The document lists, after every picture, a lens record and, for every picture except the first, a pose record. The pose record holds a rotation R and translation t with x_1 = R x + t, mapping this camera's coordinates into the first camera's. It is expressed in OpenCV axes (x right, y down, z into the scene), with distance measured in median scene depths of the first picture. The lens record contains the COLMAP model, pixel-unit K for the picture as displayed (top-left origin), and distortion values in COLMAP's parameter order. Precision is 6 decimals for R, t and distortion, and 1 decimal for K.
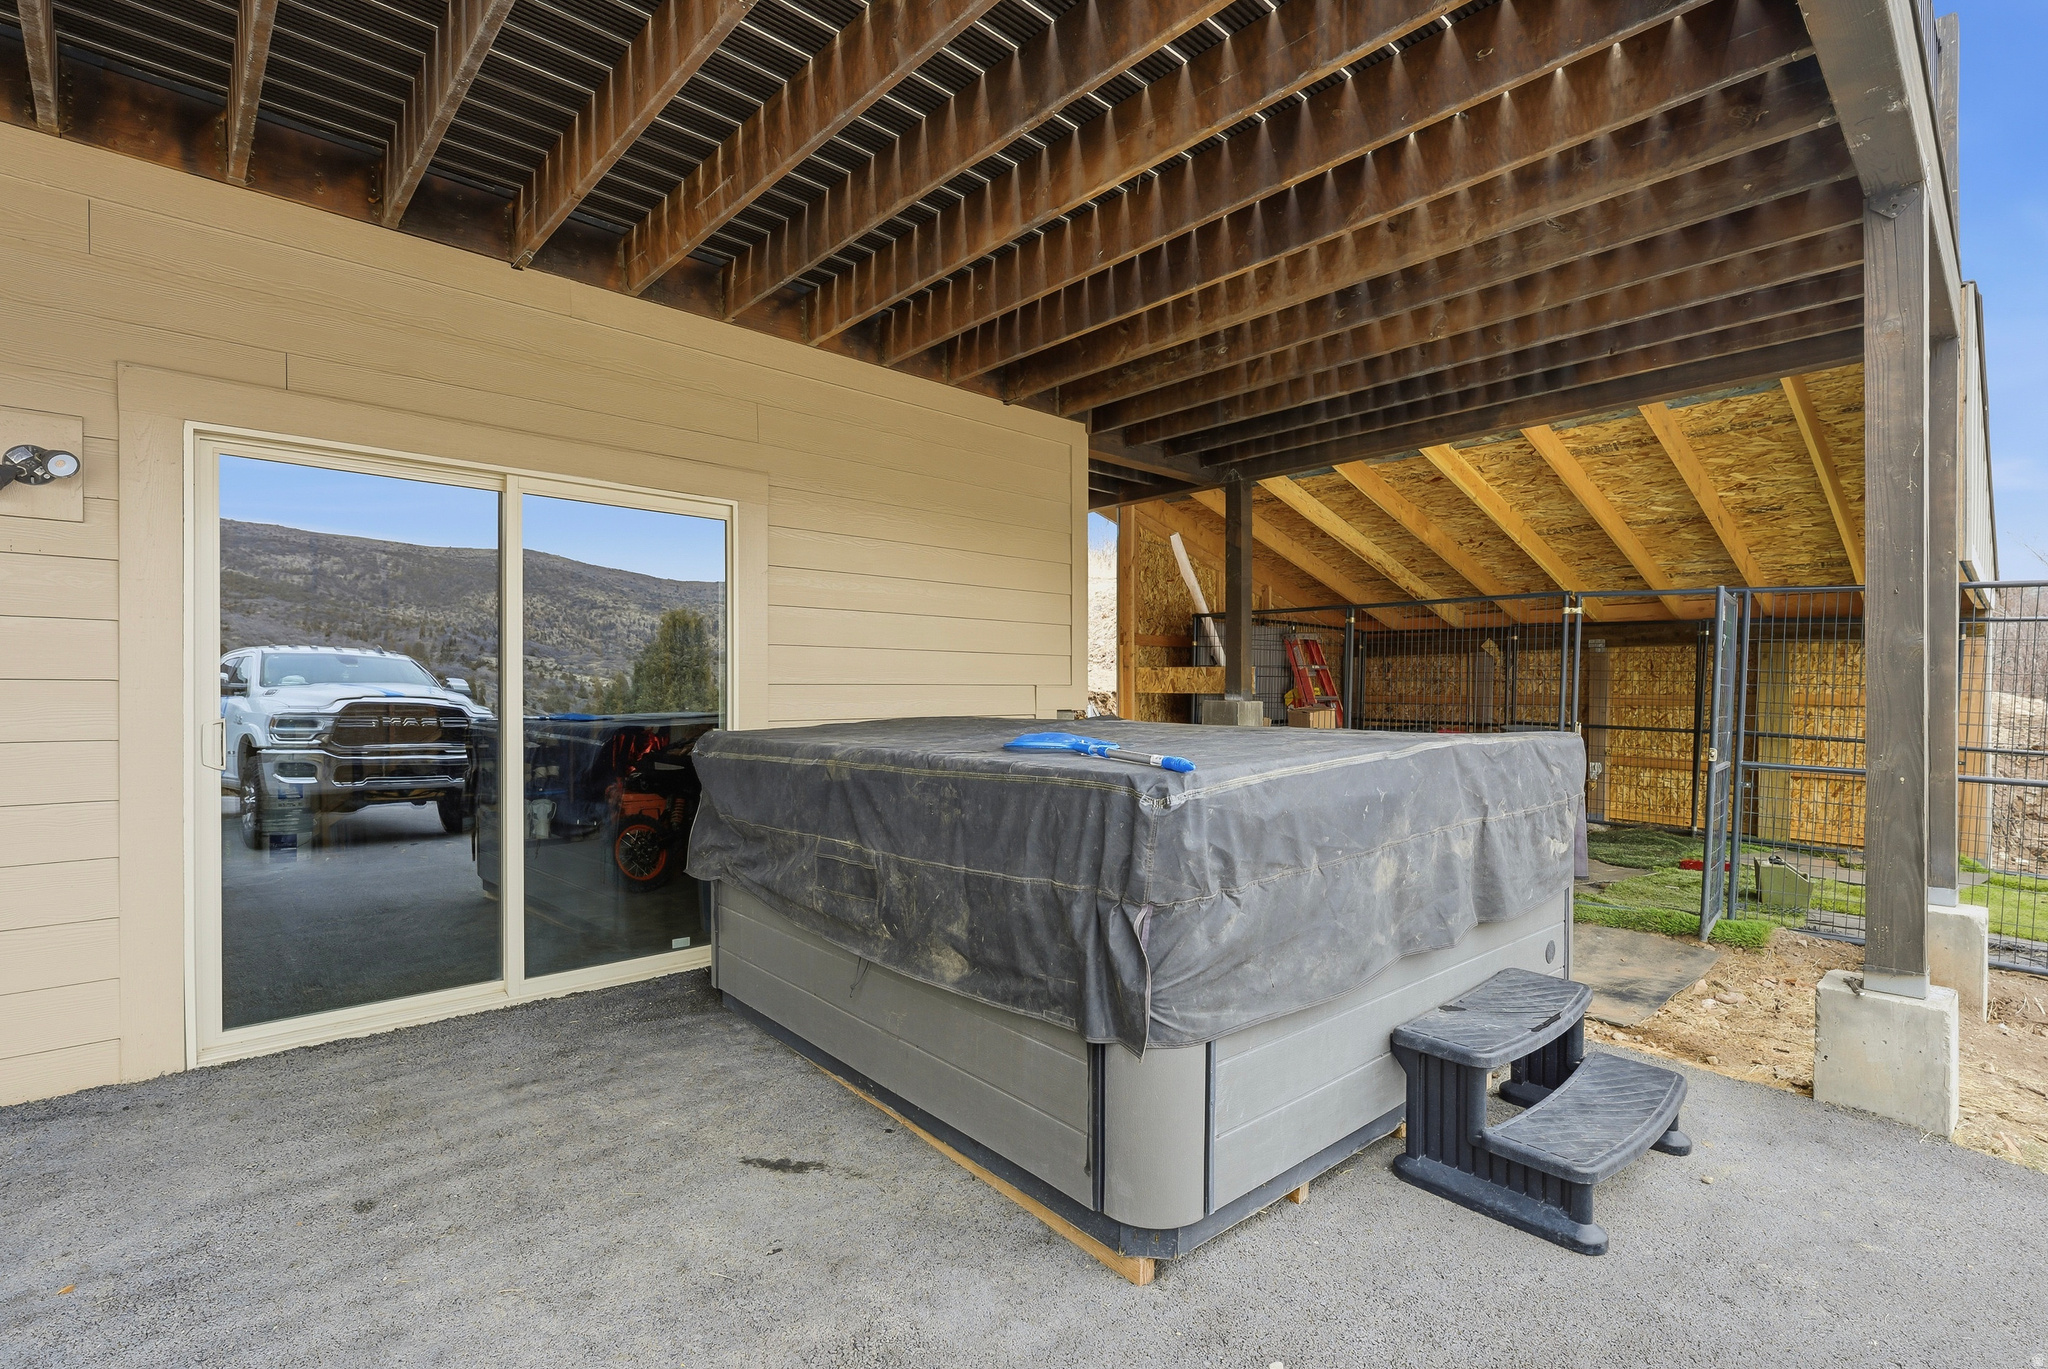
lens RADIAL K [[949.4, 0, 1029.9], [0, 949.4, 706.4], [0, 0, 1]] dist [-0.005627, 0.000665]
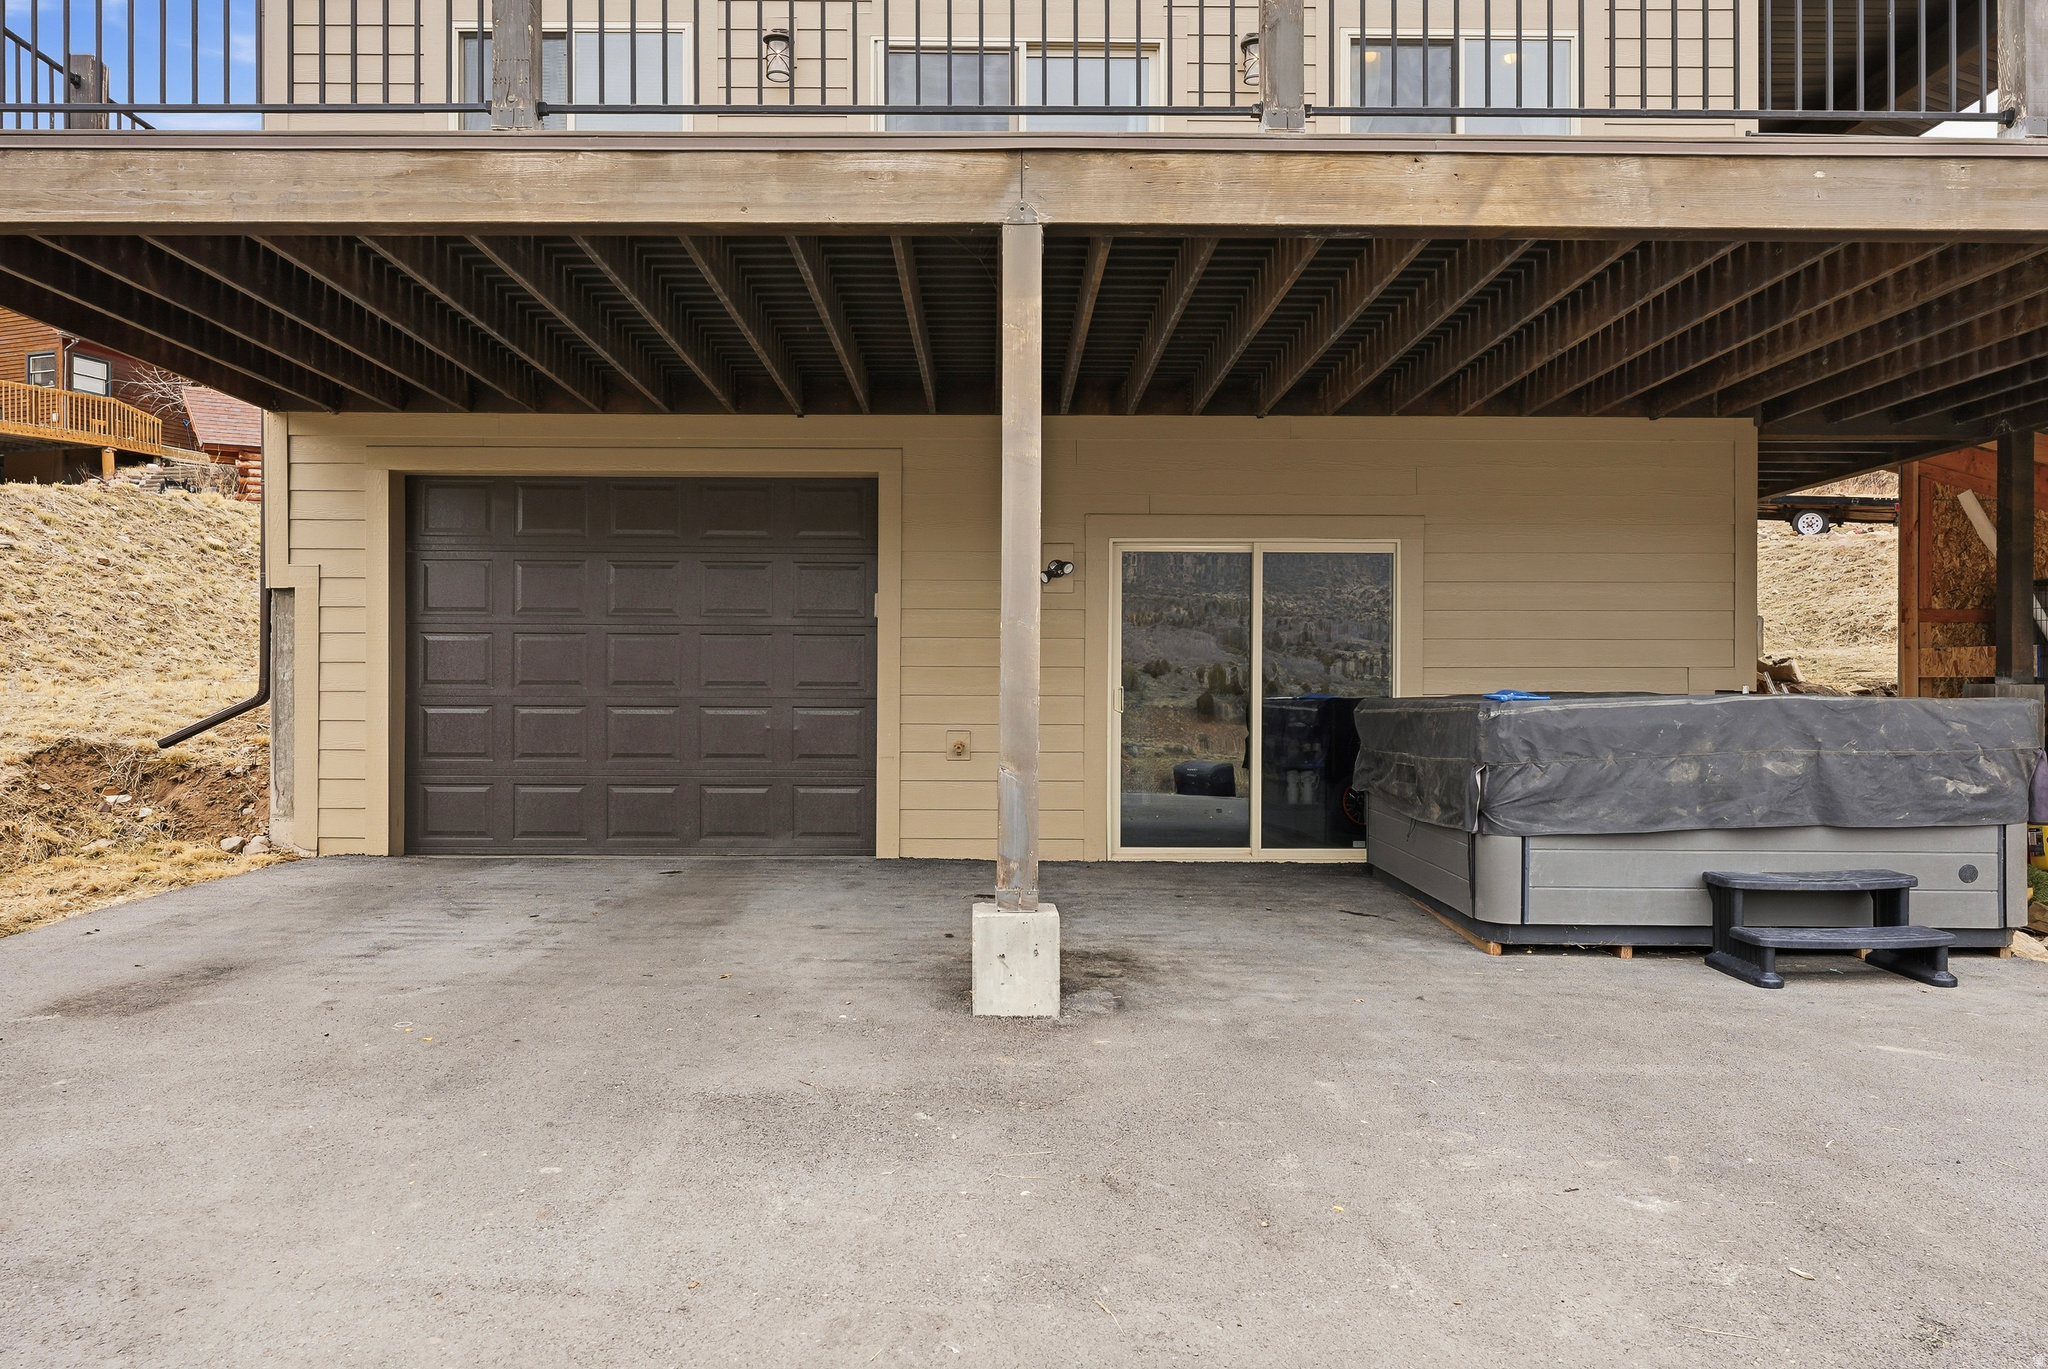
lens RADIAL K [[1400.0, 0, 1015.6], [0, 1400.0, 690.6], [0, 0, 1]] dist [0.008810, 0.000707]
pose [[0.740469, -0.001767, -0.672088, 0.783211], [-0.011091, 0.999828, -0.014849, 0.055475], [0.671999, 0.018449, 0.740322, -1.090340]]
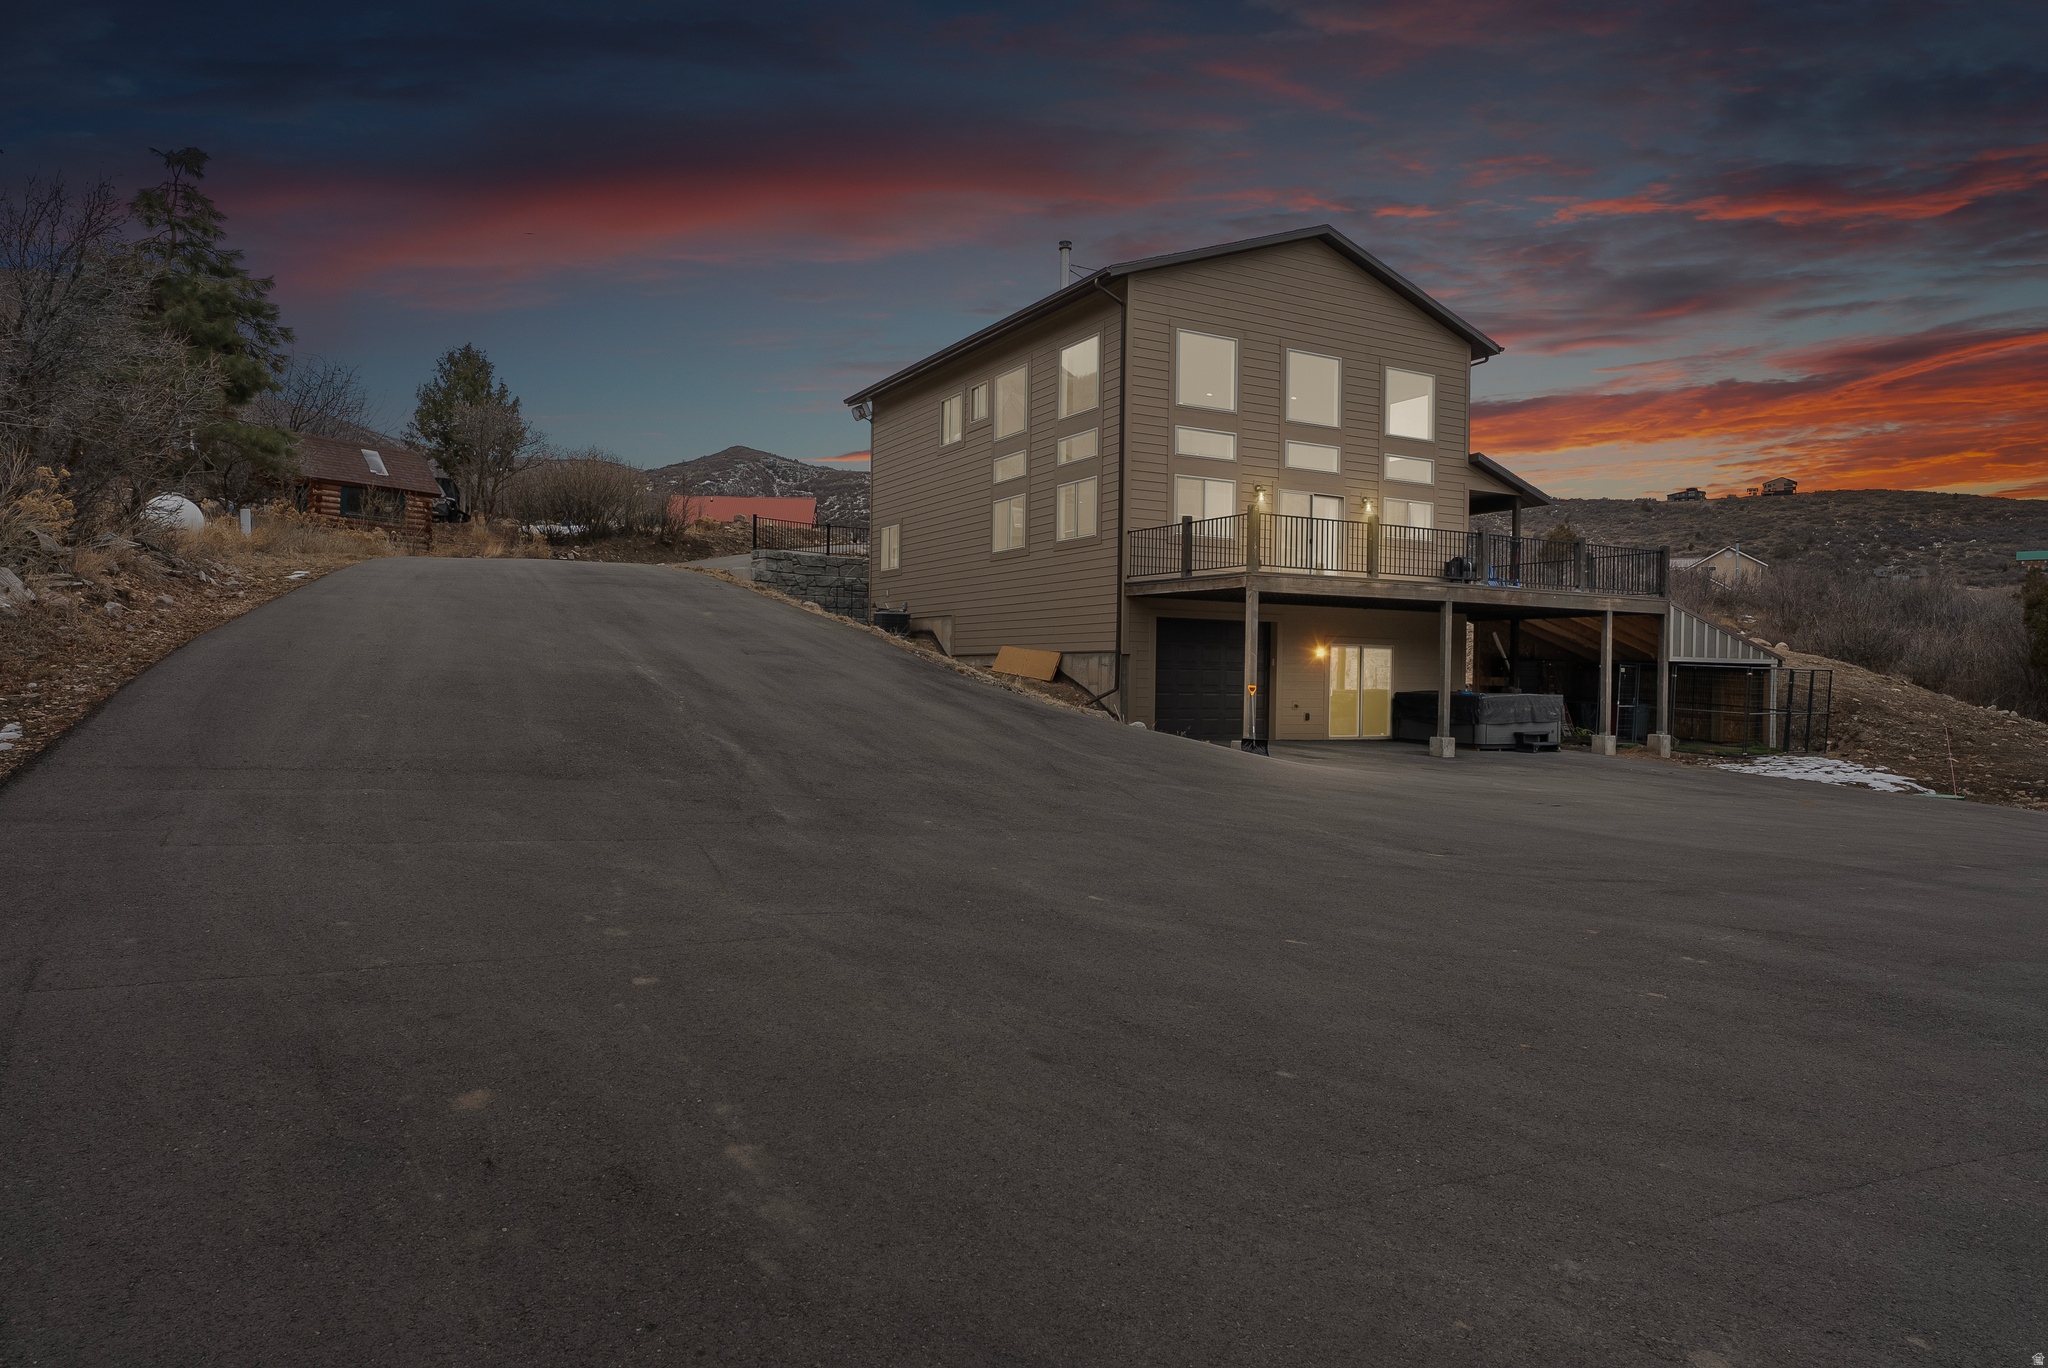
lens RADIAL K [[1242.7, 0, 1029.7], [0, 1242.7, 686.2], [0, 0, 1]] dist [-0.004999, -0.000325]
pose [[0.971598, 0.020494, -0.235750, -0.724225], [-0.020966, 0.999780, 0.000502, 0.035404], [0.235708, 0.004455, 0.971814, -6.640240]]
